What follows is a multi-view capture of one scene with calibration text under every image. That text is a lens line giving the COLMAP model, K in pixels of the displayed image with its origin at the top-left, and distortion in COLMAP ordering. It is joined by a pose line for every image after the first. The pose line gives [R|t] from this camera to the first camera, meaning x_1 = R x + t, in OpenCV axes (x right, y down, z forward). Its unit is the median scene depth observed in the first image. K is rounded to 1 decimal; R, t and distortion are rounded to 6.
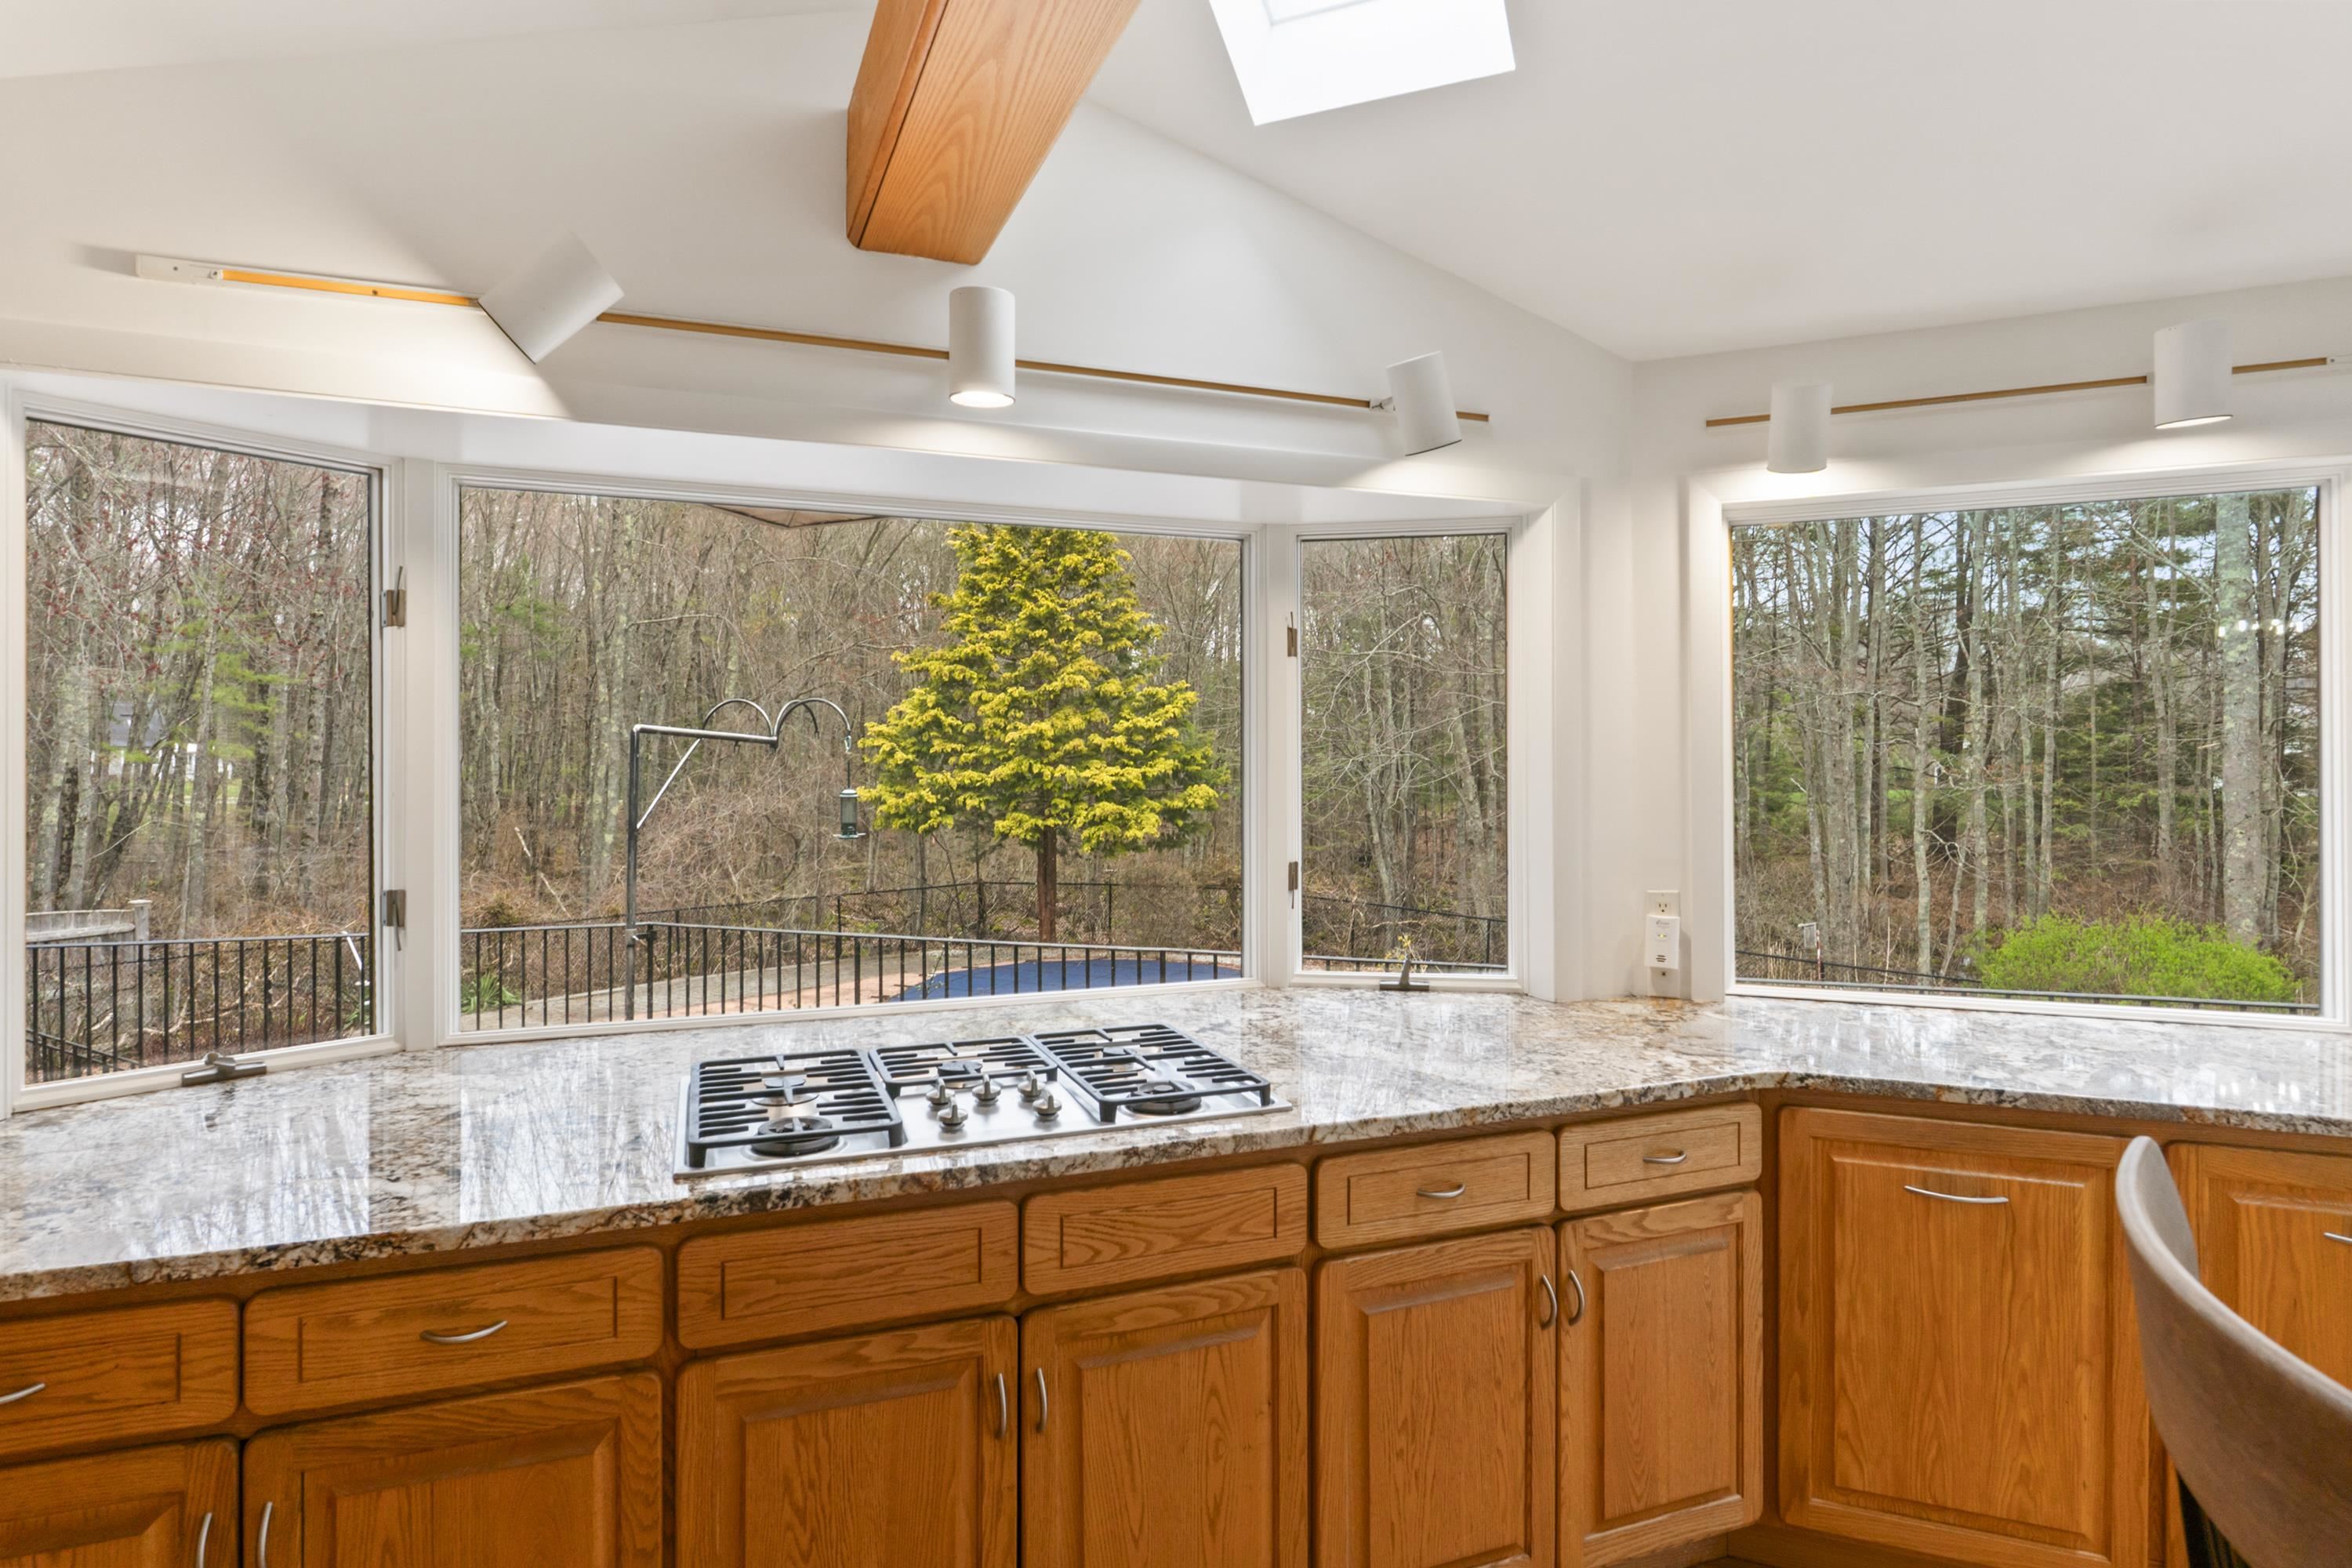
lens RADIAL K [[1232.7, 0, 1175.8], [0, 1232.7, 764.7], [0, 0, 1]] dist [-0.002041, -0.001653]
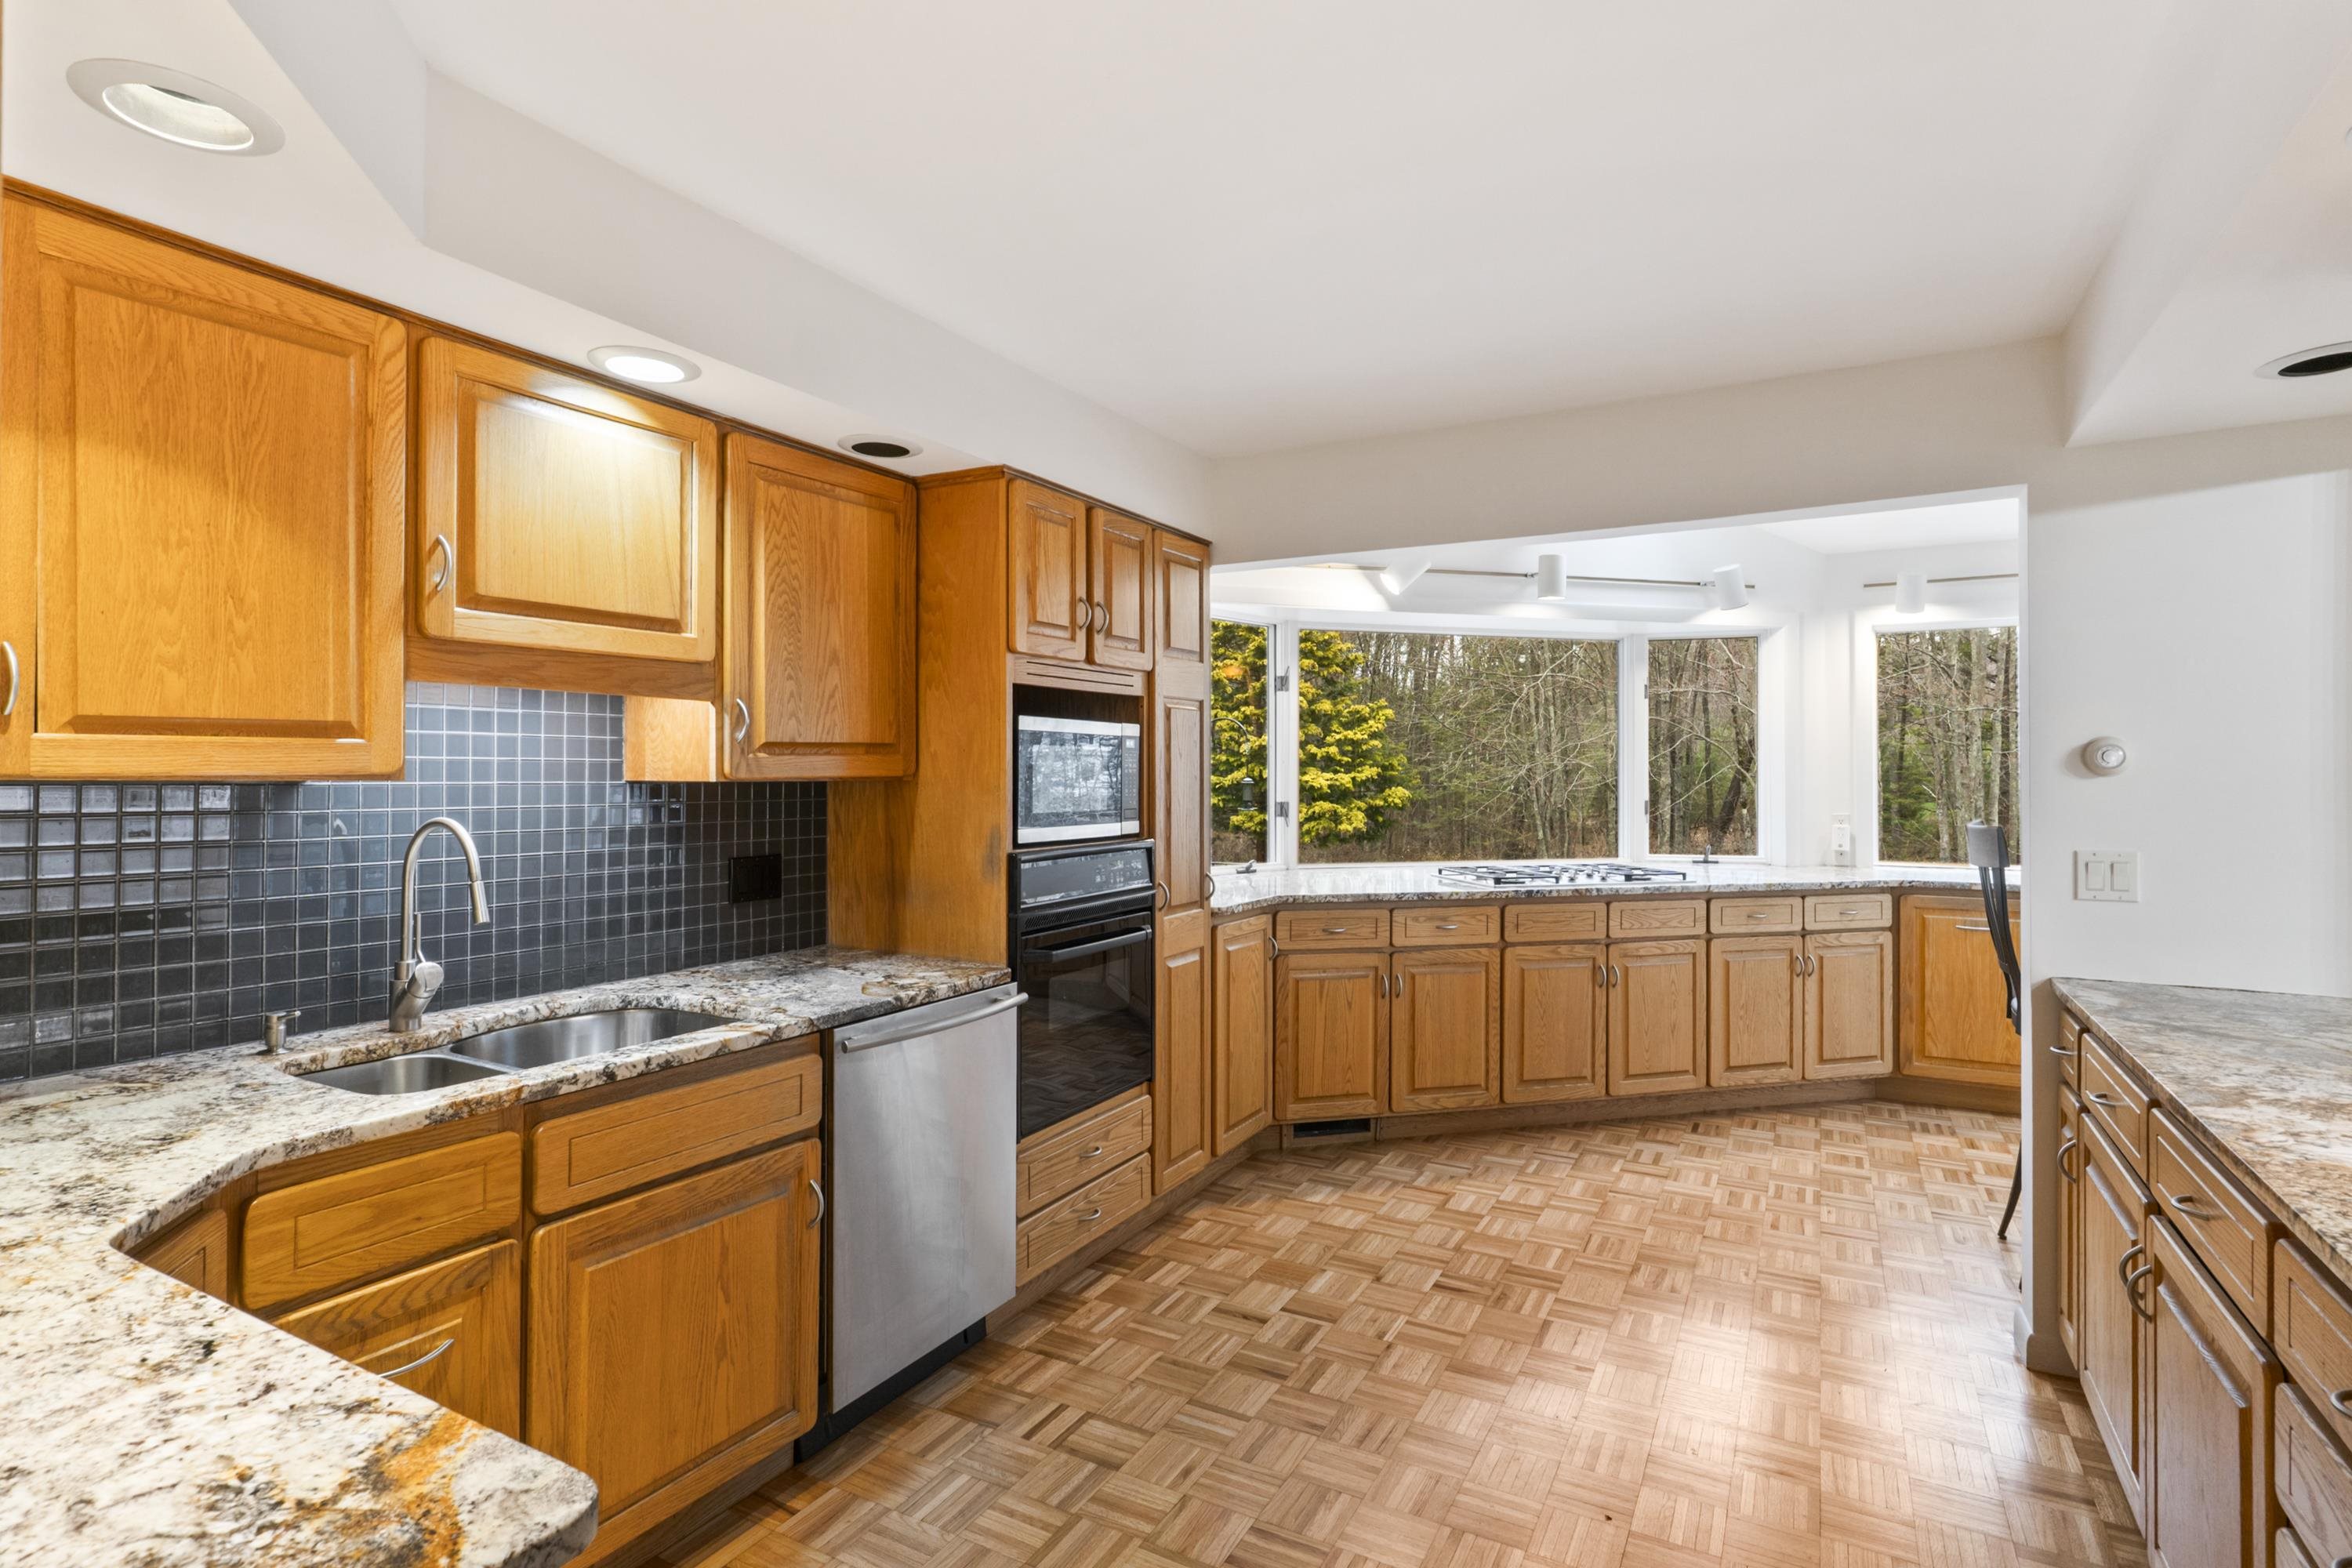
lens RADIAL K [[1153.8, 0, 1198.6], [0, 1153.8, 774.8], [0, 0, 1]] dist [0.002098, 0.000488]
pose [[0.995112, 0.001666, -0.098735, -0.101563], [-0.001792, 0.999998, -0.001190, 0.009200], [0.098733, 0.001361, 0.995113, -0.215659]]
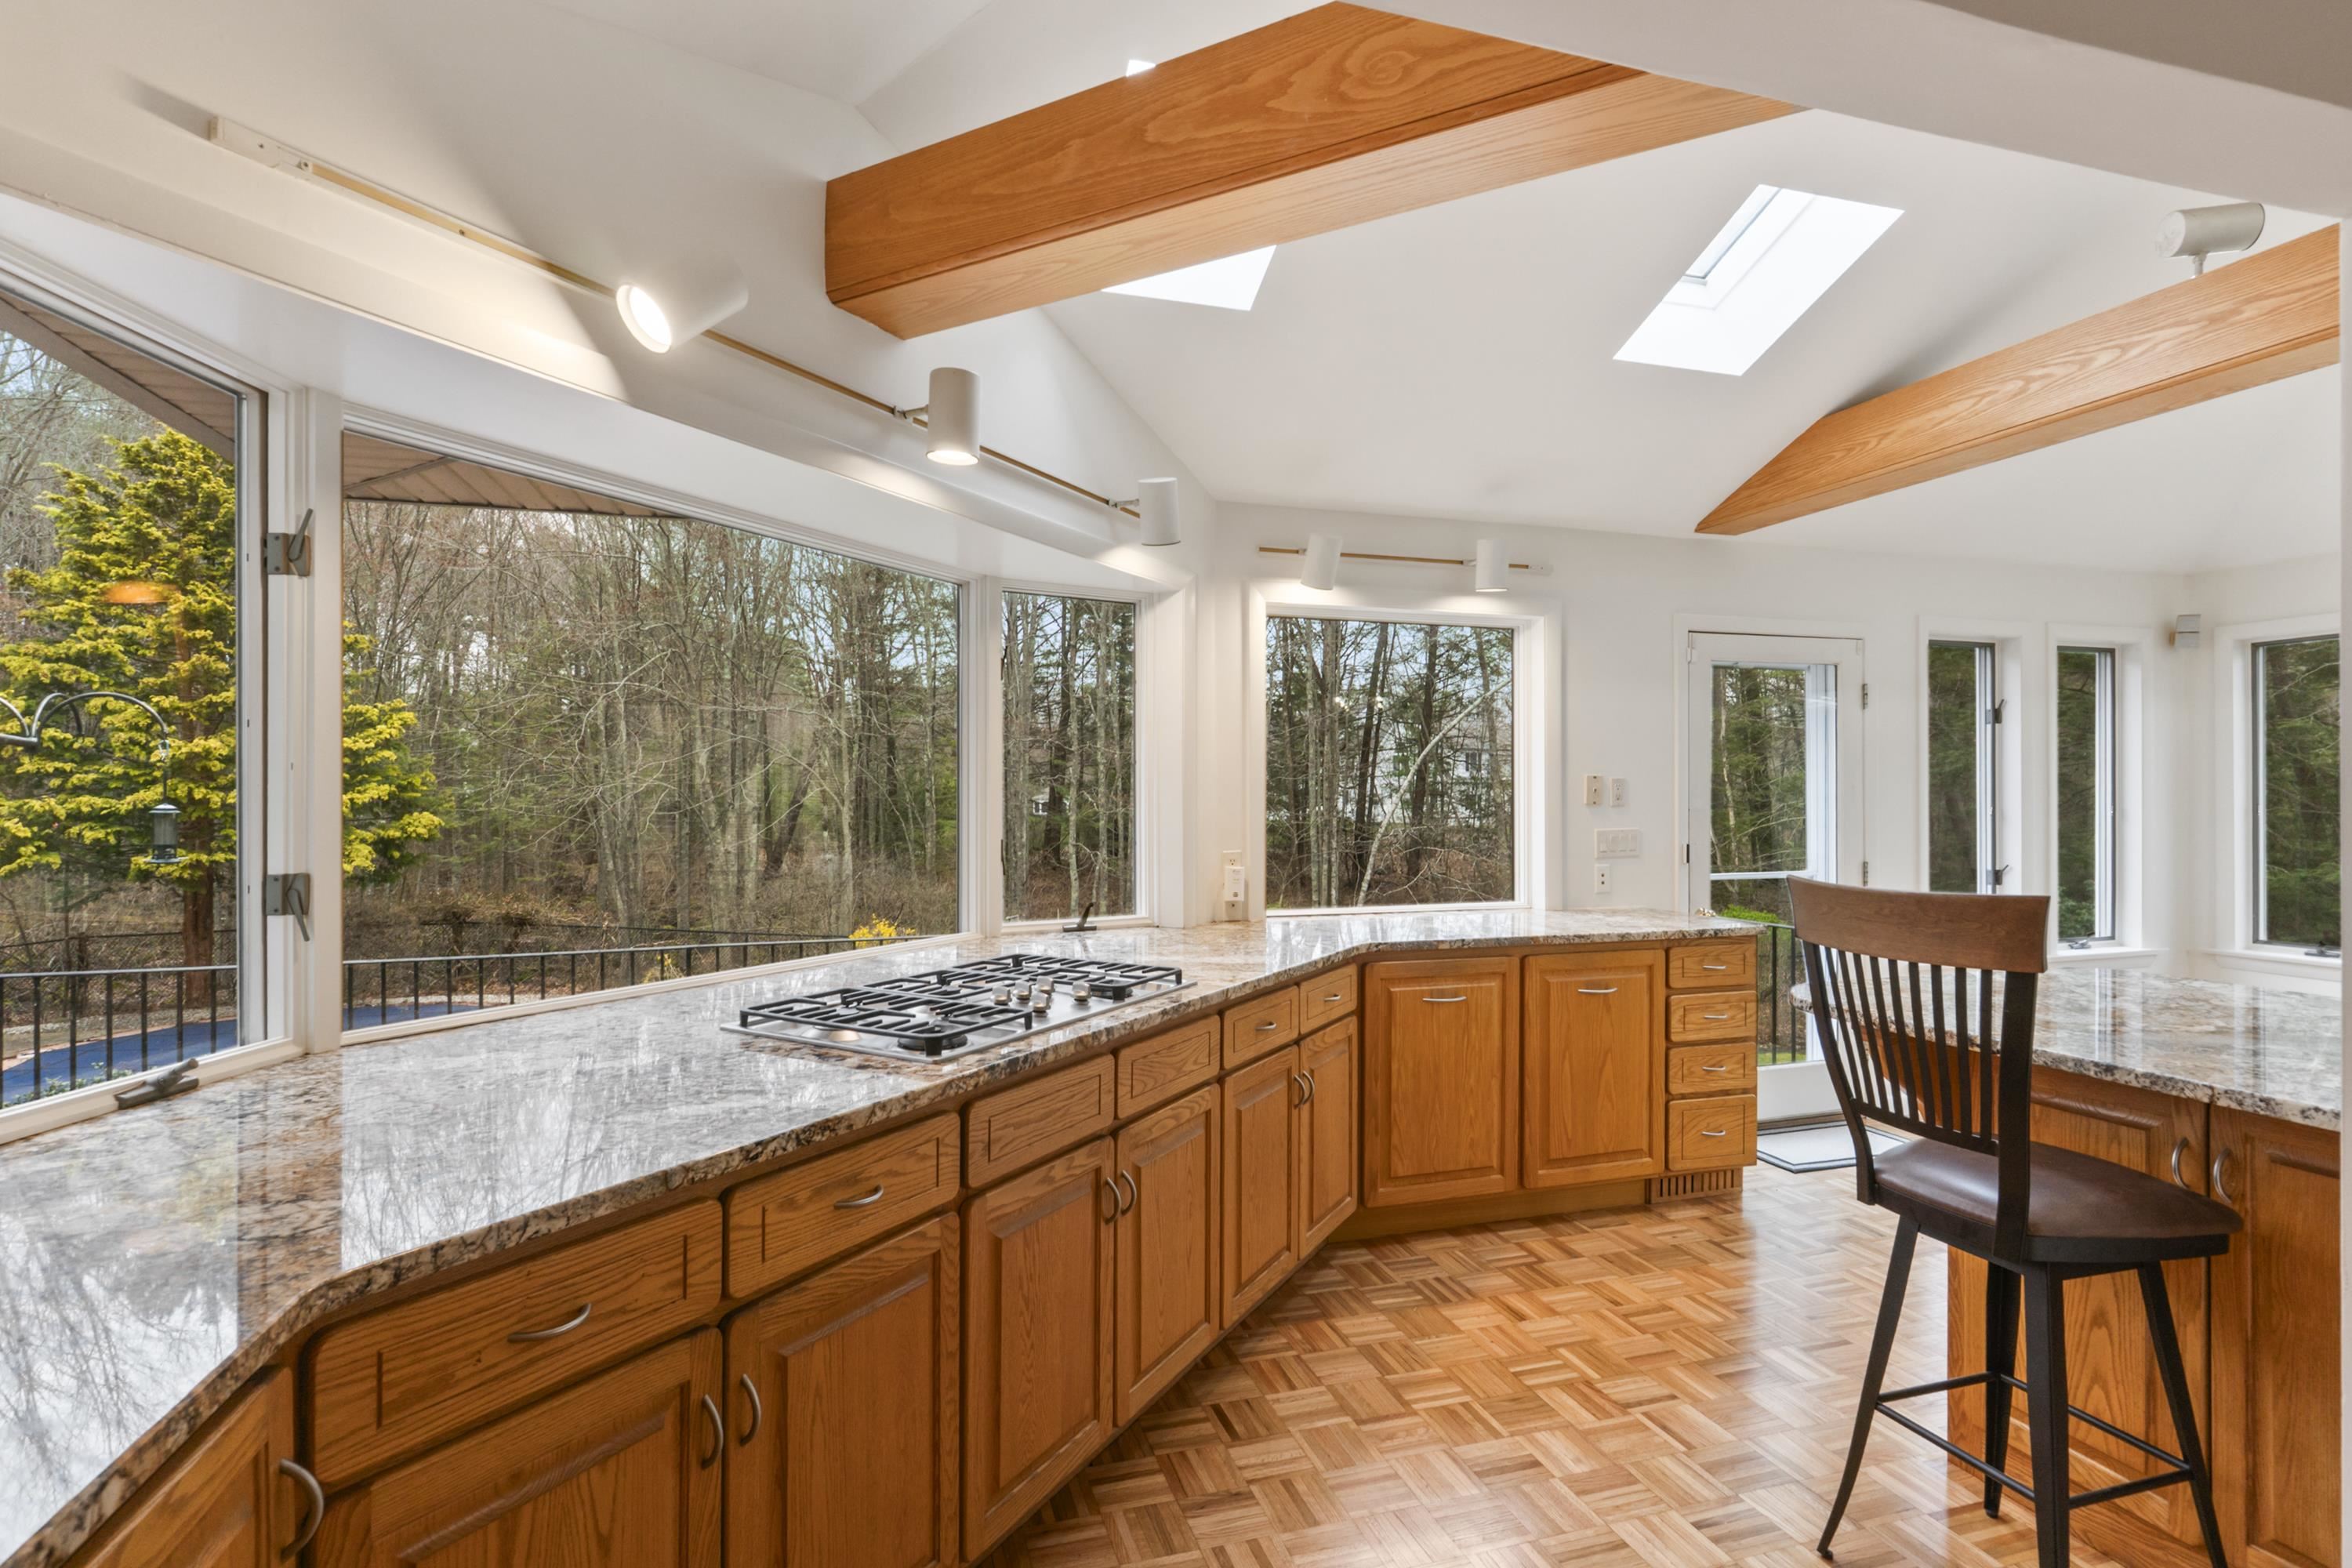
lens RADIAL K [[1102.6, 0, 1170.9], [0, 1102.6, 798.0], [0, 0, 1]] dist [-0.001412, -0.008593]
pose [[0.773396, 0.002463, 0.633919, -0.113489], [-0.002314, 0.999997, -0.001062, 0.008267], [-0.633919, -0.000645, 0.773399, -0.001627]]
